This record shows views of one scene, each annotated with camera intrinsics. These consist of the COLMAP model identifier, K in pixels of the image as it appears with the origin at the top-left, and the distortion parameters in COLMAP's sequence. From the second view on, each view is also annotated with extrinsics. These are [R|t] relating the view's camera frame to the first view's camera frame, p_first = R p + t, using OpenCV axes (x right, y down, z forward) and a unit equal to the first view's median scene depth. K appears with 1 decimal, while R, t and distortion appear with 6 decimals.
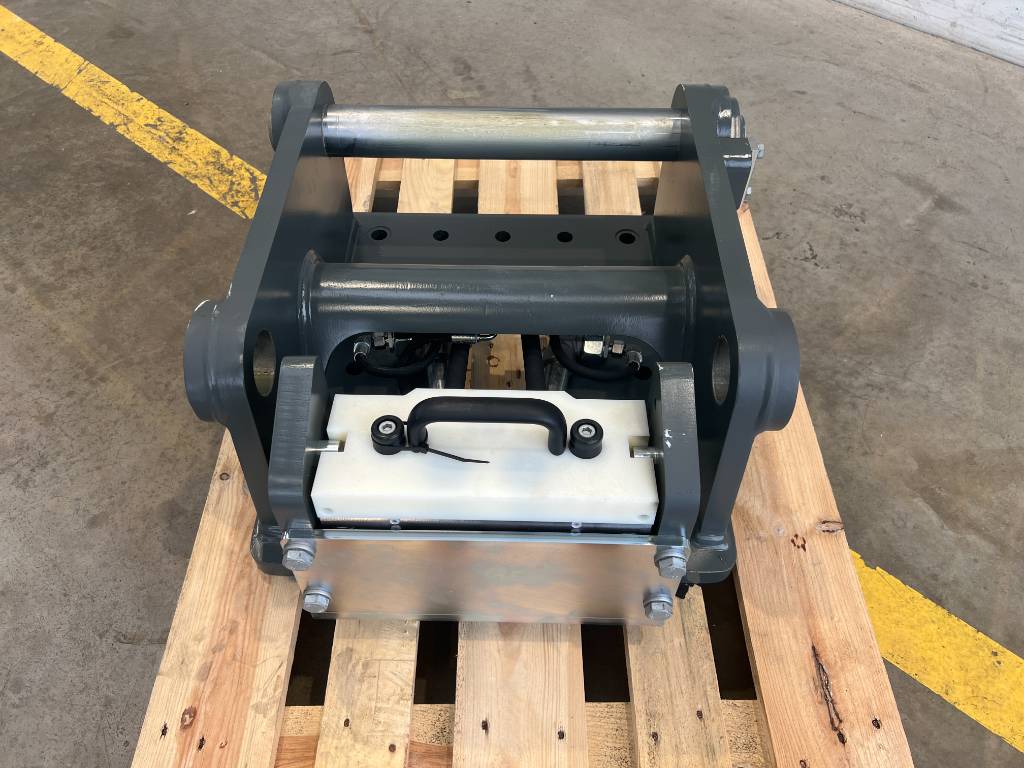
lens RADIAL K [[779.4, 0, 504.4], [0, 779.4, 383.8], [0, 0, 1]] dist [0.047354, -0.051804]
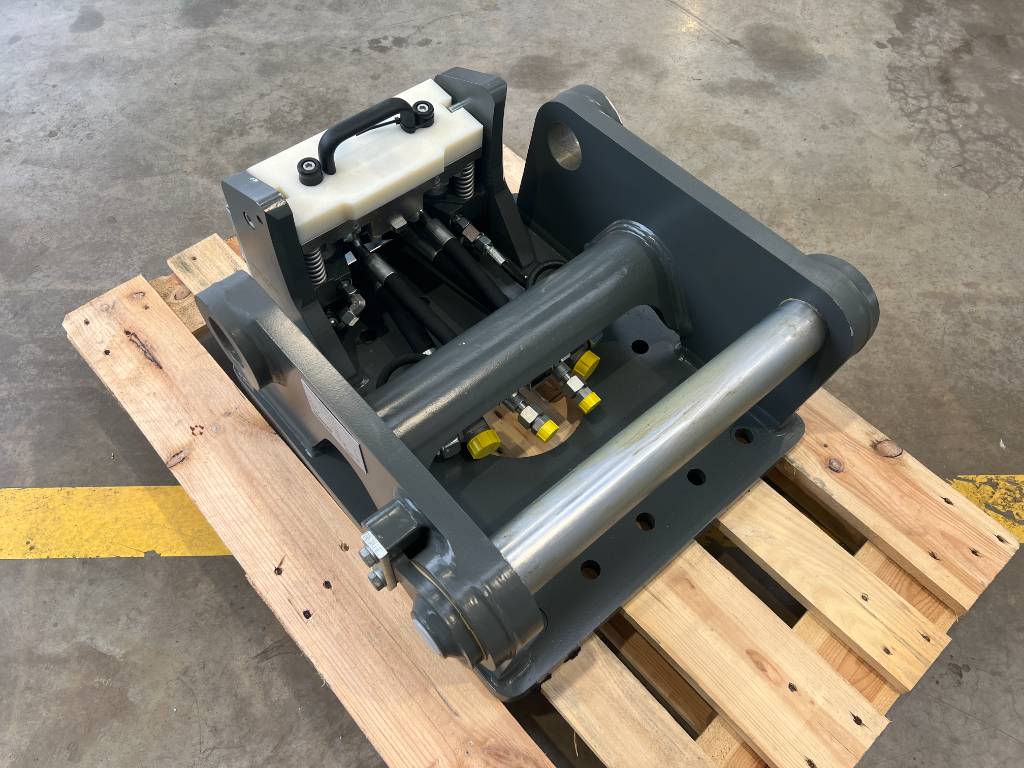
lens RADIAL K [[779.4, 0, 507.4], [0, 779.4, 385.0], [0, 0, 1]] dist [0.047354, -0.051804]
pose [[-0.741415, 0.553391, -0.379555, 0.357975], [-0.537681, -0.151486, 0.829428, -0.819489], [0.401501, 0.819030, 0.409862, 0.530924]]
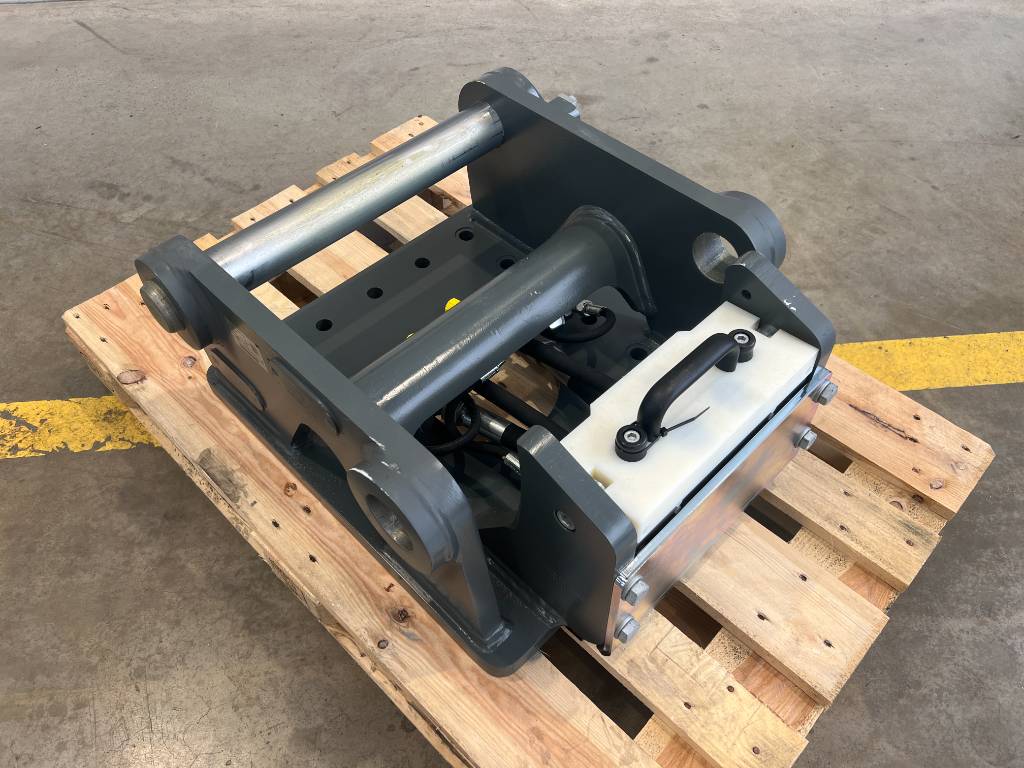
lens RADIAL K [[779.4, 0, 505.0], [0, 779.4, 388.2], [0, 0, 1]] dist [0.047354, -0.051804]
pose [[0.693816, -0.564072, 0.447708, -0.430300], [0.565777, 0.811579, 0.145729, -0.152374], [-0.445552, 0.152194, 0.882225, 0.072229]]
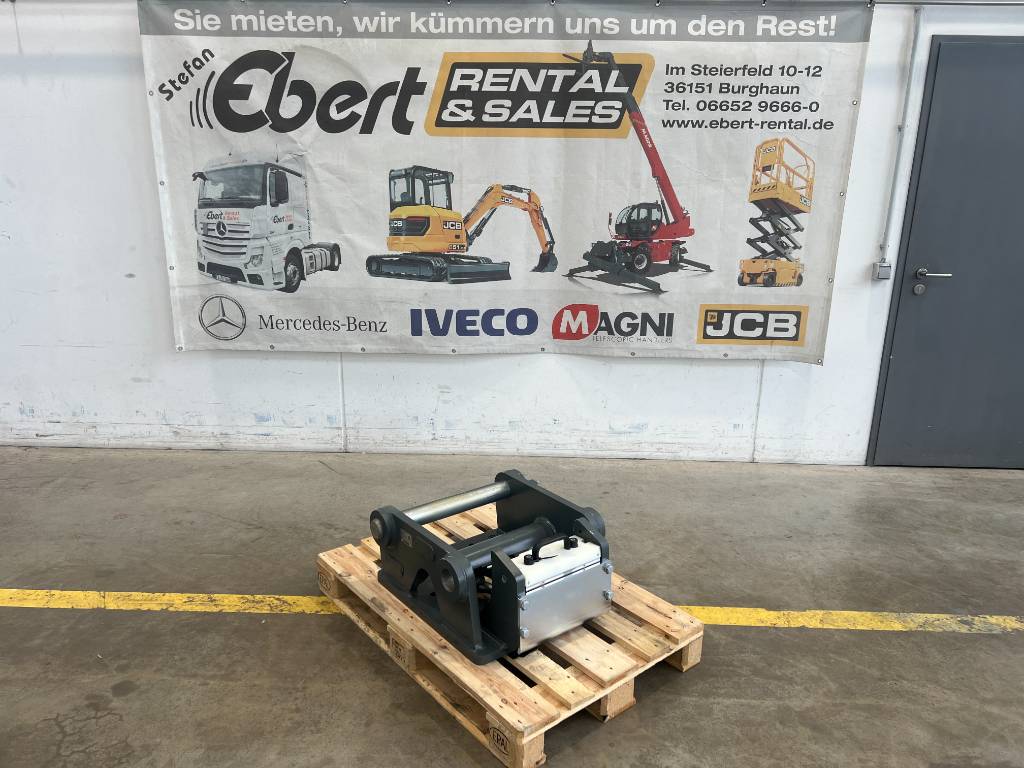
lens RADIAL K [[779.4, 0, 512.3], [0, 779.4, 378.8], [0, 0, 1]] dist [0.047354, -0.051804]
pose [[0.772278, -0.161801, 0.614335, -1.281568], [0.489378, 0.768136, -0.412887, 0.489555], [-0.405087, 0.619505, 0.672397, -1.012309]]
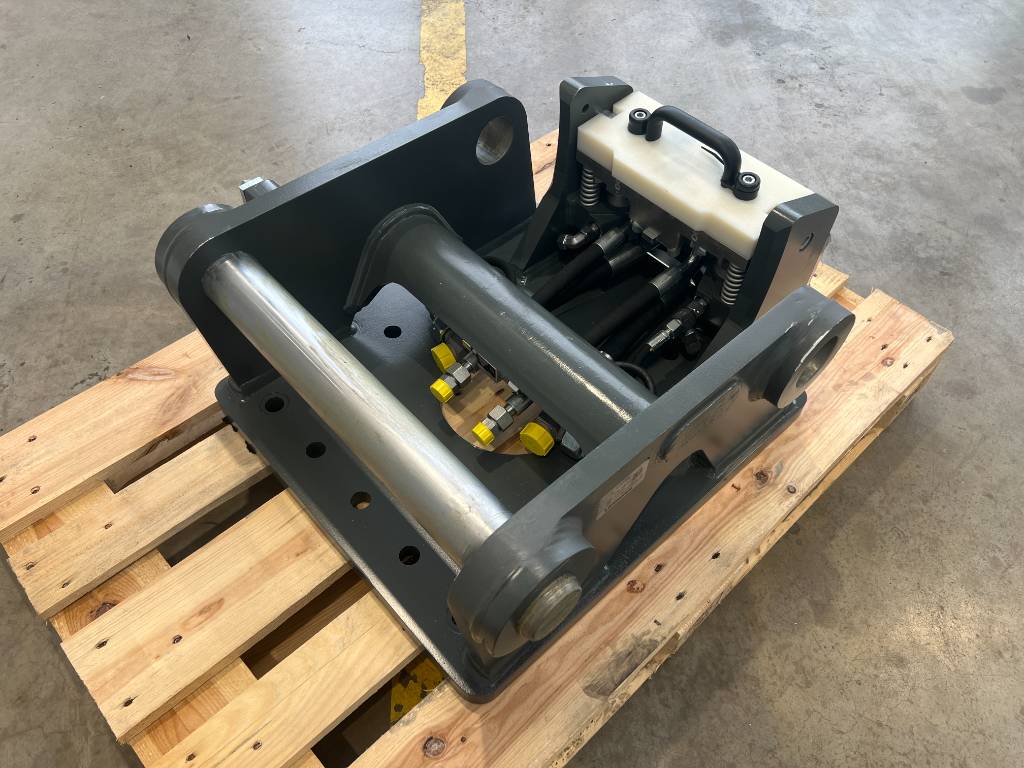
lens RADIAL K [[779.4, 0, 507.7], [0, 779.4, 382.9], [0, 0, 1]] dist [0.047354, -0.051804]
pose [[-0.686901, -0.581949, 0.435319, -0.403122], [0.557522, -0.037718, 0.829305, -0.806757], [-0.466194, 0.812350, 0.350358, 0.603517]]
